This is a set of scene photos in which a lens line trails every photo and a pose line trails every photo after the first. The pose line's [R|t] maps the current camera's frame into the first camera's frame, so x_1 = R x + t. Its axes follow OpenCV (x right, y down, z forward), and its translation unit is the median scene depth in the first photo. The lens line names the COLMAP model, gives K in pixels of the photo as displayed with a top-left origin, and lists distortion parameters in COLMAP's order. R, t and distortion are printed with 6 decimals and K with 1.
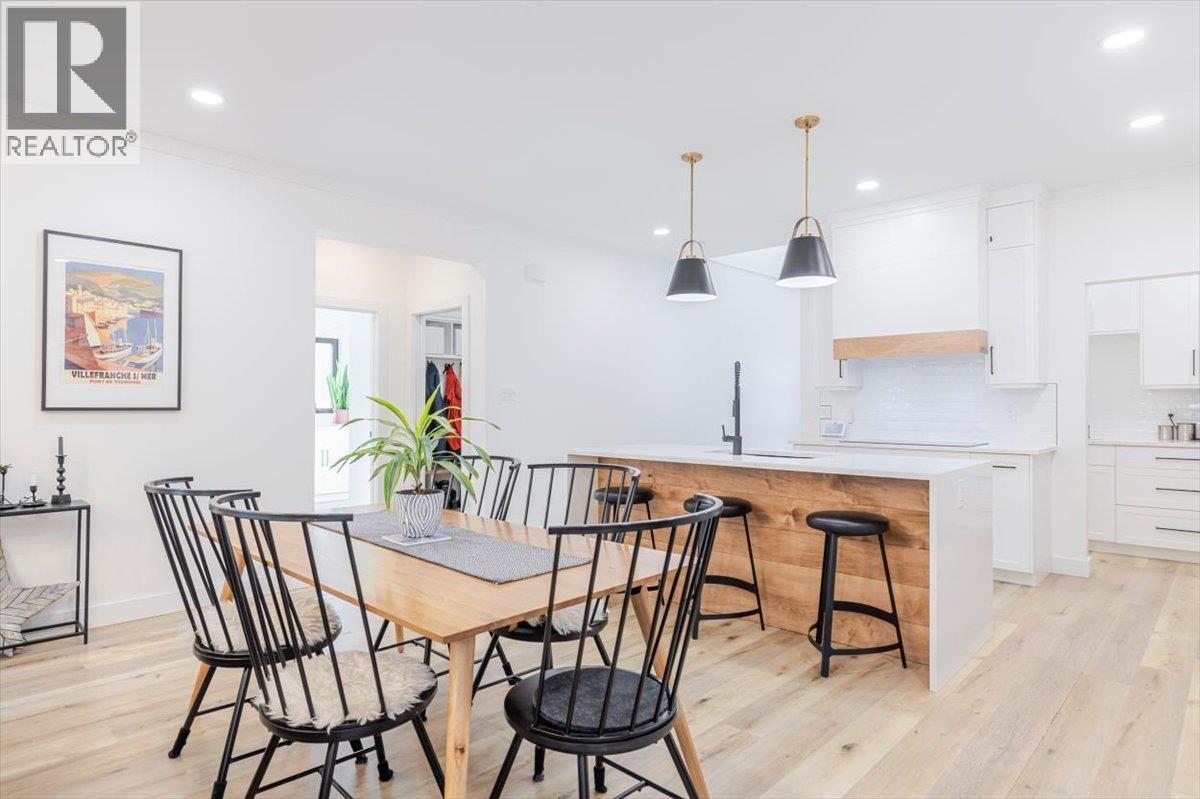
lens RADIAL K [[679.2, 0, 604.1], [0, 679.2, 410.5], [0, 0, 1]] dist [-0.002641, -0.002572]
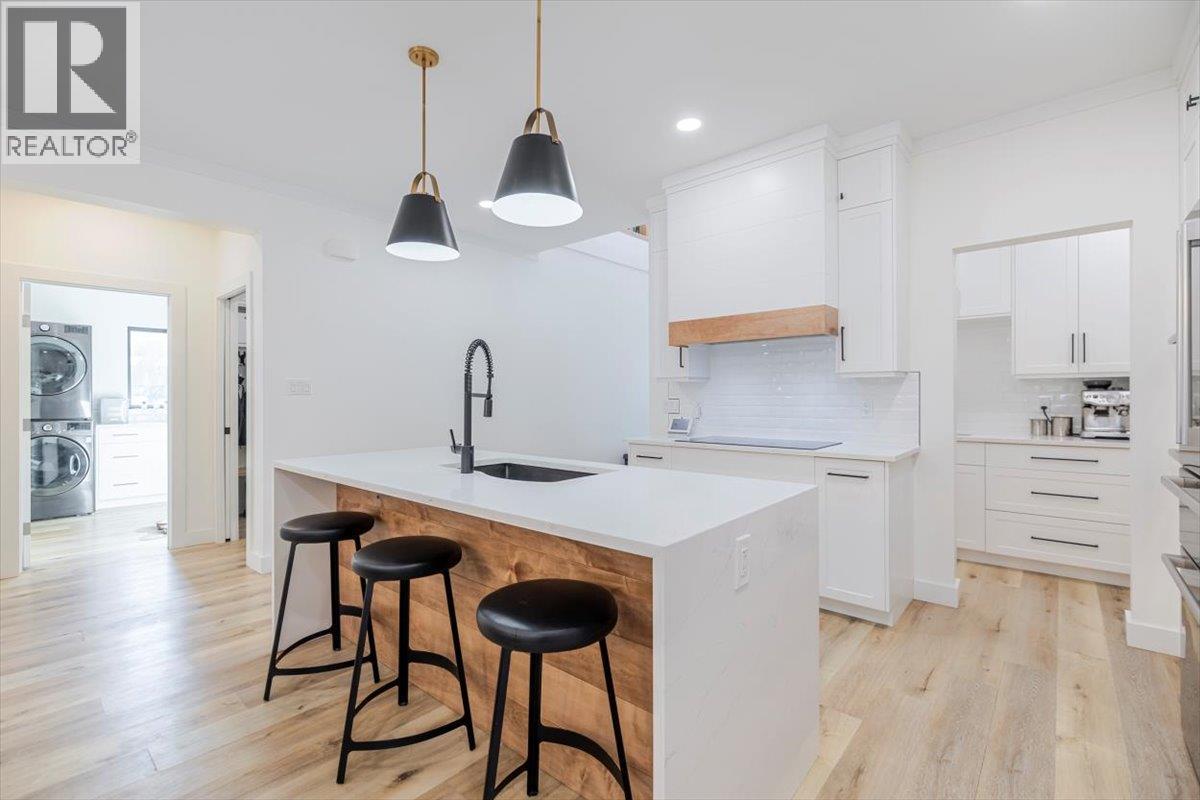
lens RADIAL K [[529.1, 0, 604.8], [0, 529.1, 405.2], [0, 0, 1]] dist [0.000449, -0.000051]
pose [[0.999085, -0.004666, 0.042512, 0.257041], [0.004325, 0.999958, 0.008114, -0.005859], [-0.042548, -0.007923, 0.999063, 0.372348]]
